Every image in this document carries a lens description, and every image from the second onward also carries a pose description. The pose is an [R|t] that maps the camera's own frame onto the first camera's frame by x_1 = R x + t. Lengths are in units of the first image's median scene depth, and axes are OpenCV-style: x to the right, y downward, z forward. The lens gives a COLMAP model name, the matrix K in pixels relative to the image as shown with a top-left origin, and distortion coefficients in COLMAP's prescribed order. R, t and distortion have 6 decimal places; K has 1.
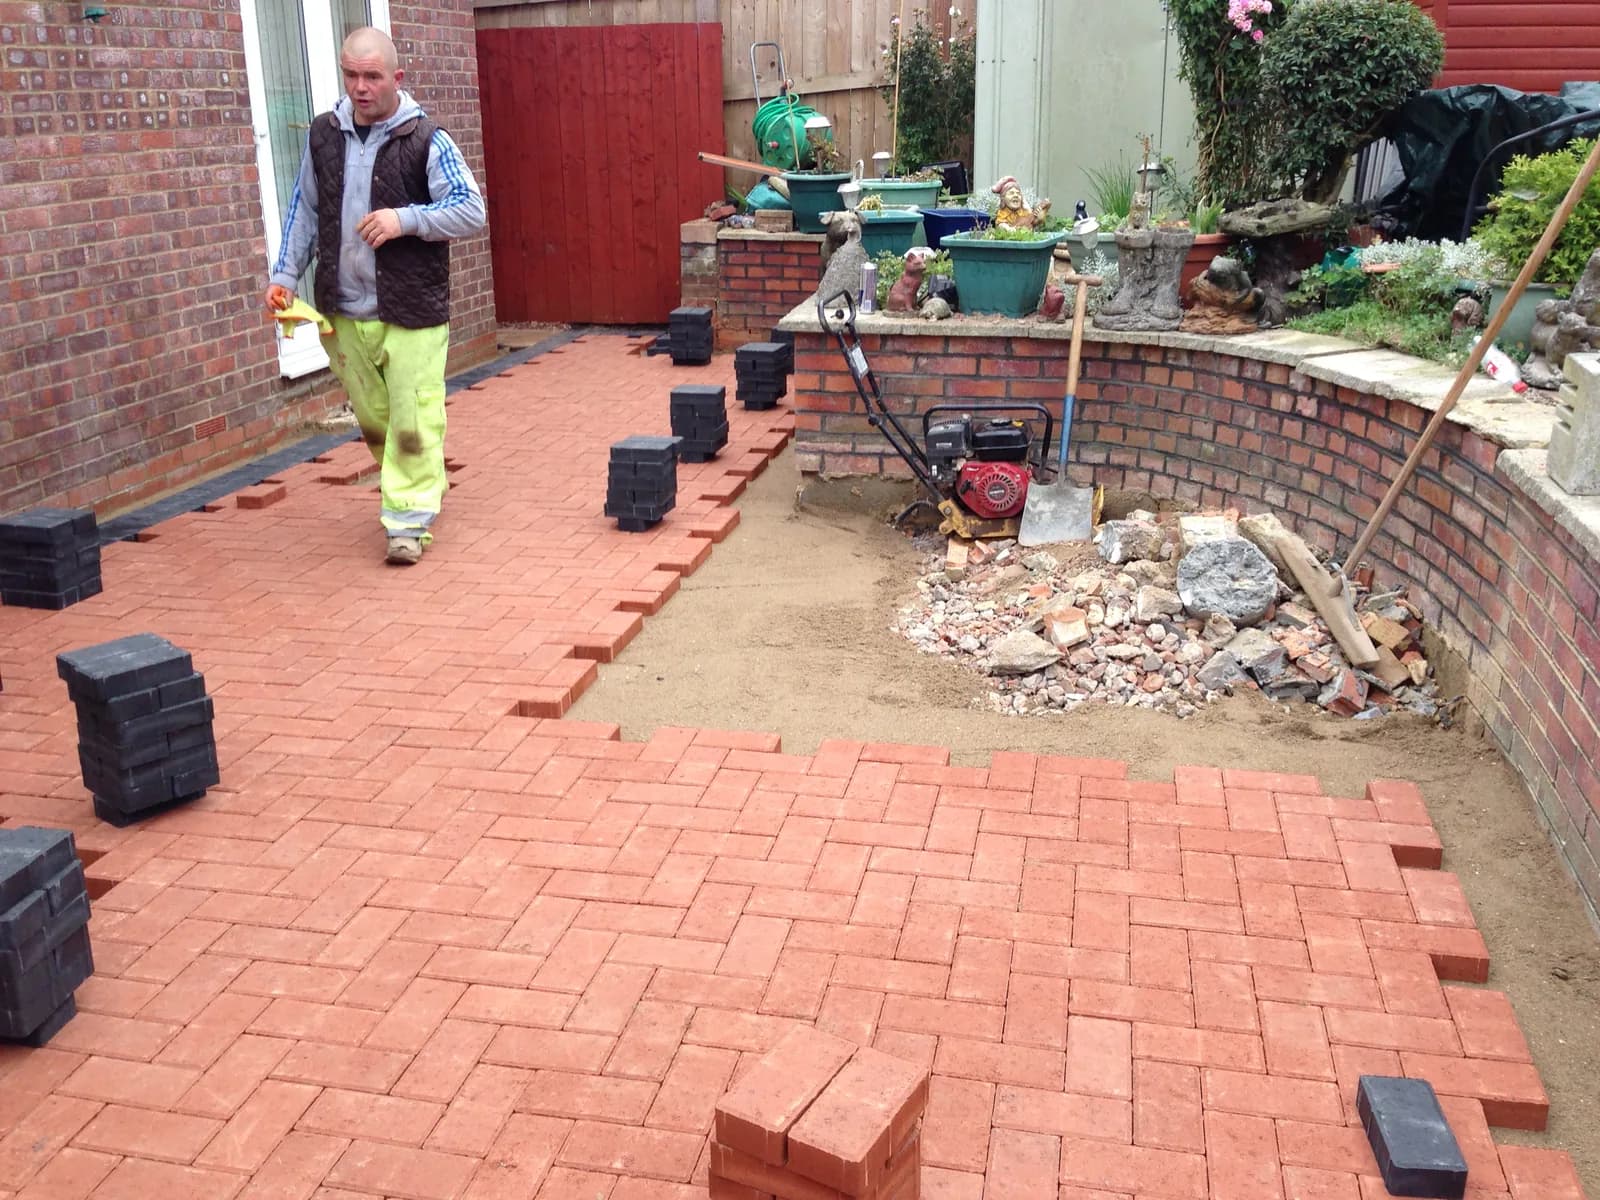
lens RADIAL K [[1501.0, 0, 792.6], [0, 1501.0, 592.4], [0, 0, 1]] dist [0.151327, -0.282824]
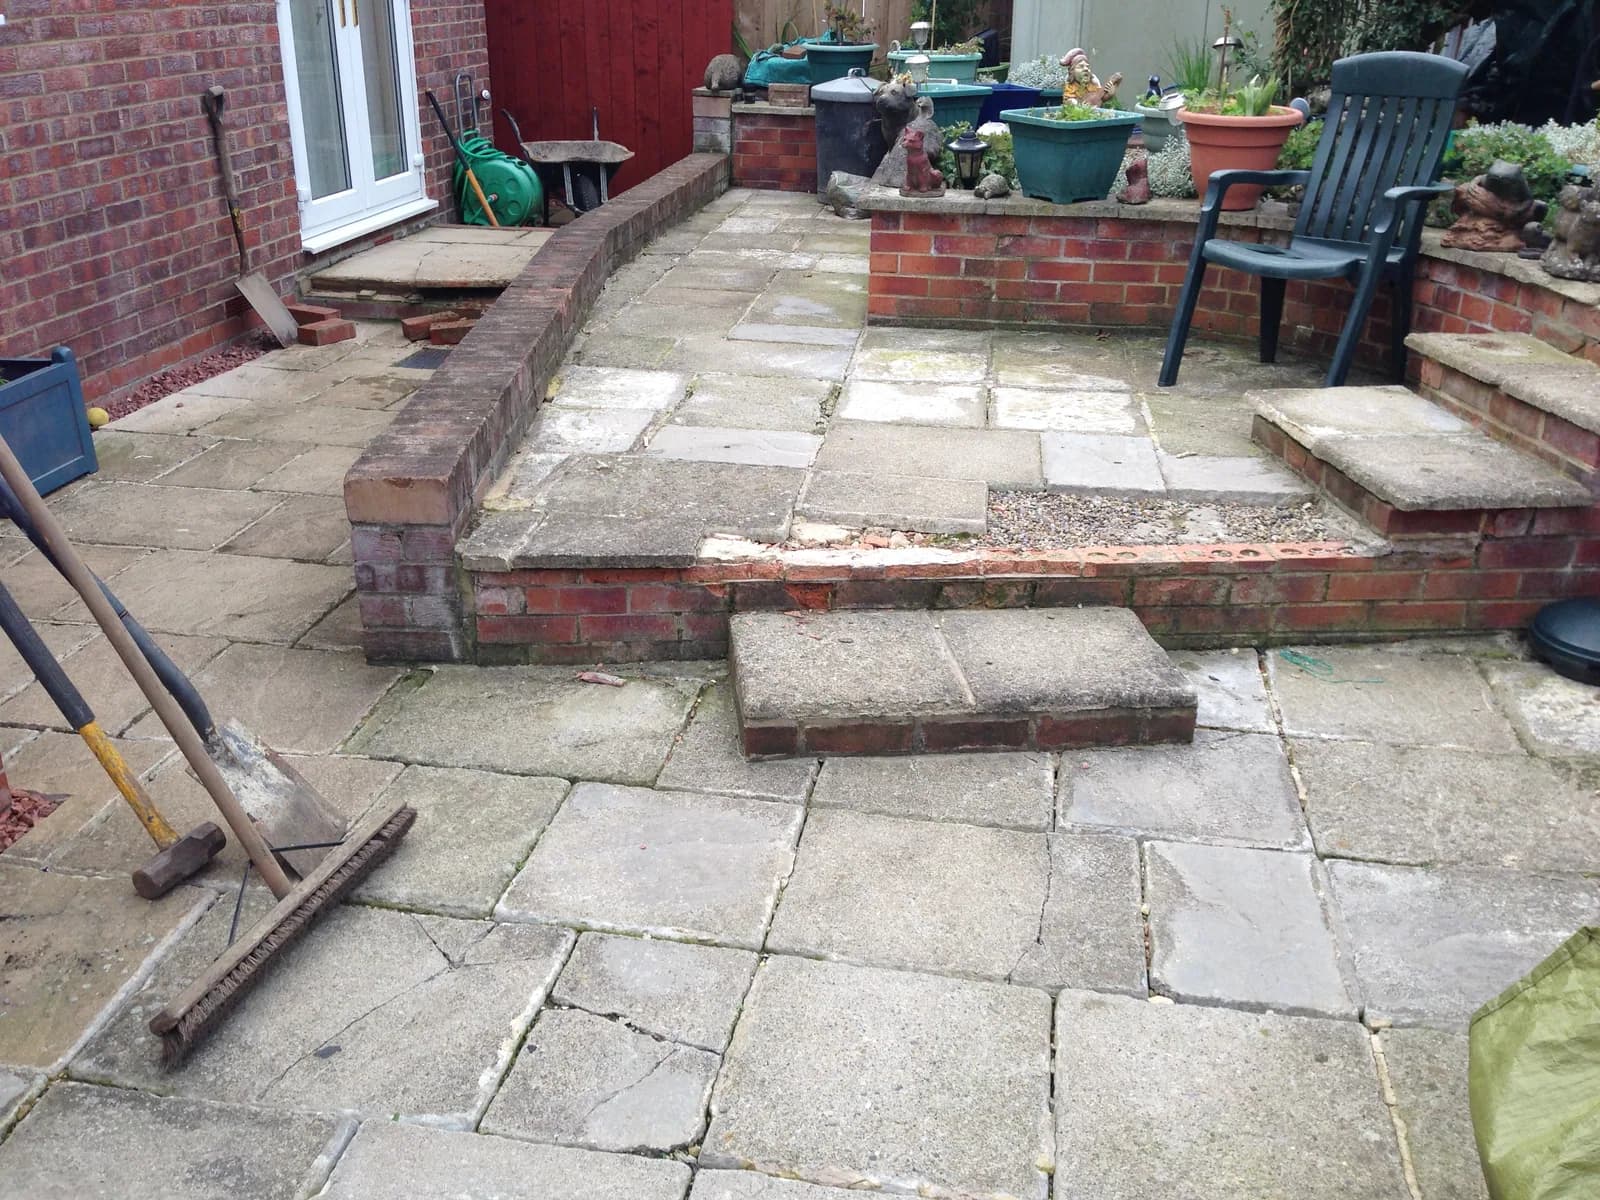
lens RADIAL K [[1501.0, 0, 792.6], [0, 1501.0, 592.4], [0, 0, 1]] dist [0.151327, -0.282824]
pose [[0.998367, -0.002355, 0.057079, -0.105955], [-0.001840, 0.997307, 0.073318, 0.000387], [-0.057098, -0.073303, 0.995674, 0.019123]]
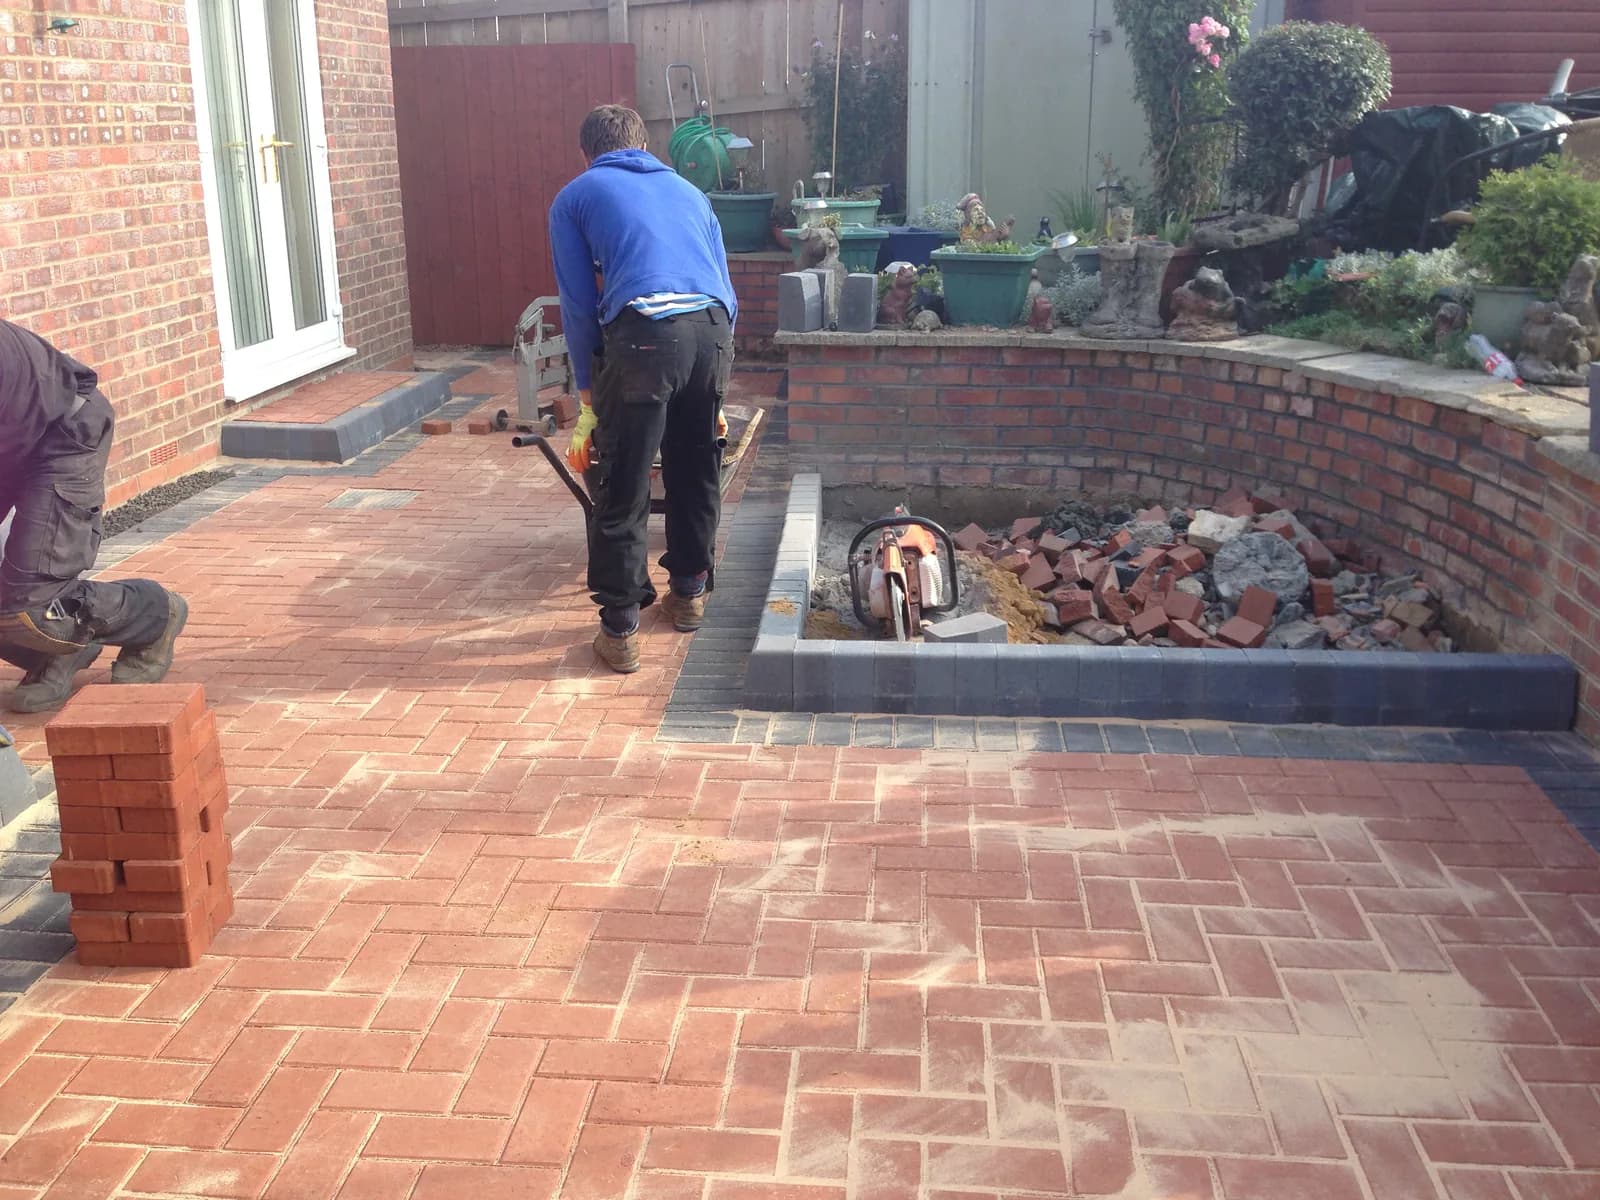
lens RADIAL K [[1504.4, 0, 791.5], [0, 1504.4, 602.5], [0, 0, 1]] dist [0.158970, -0.296320]
pose [[0.992280, -0.032414, 0.119709, -0.125281], [0.033732, 0.999390, -0.008997, 0.010105], [-0.119344, 0.012965, 0.992768, -0.010583]]
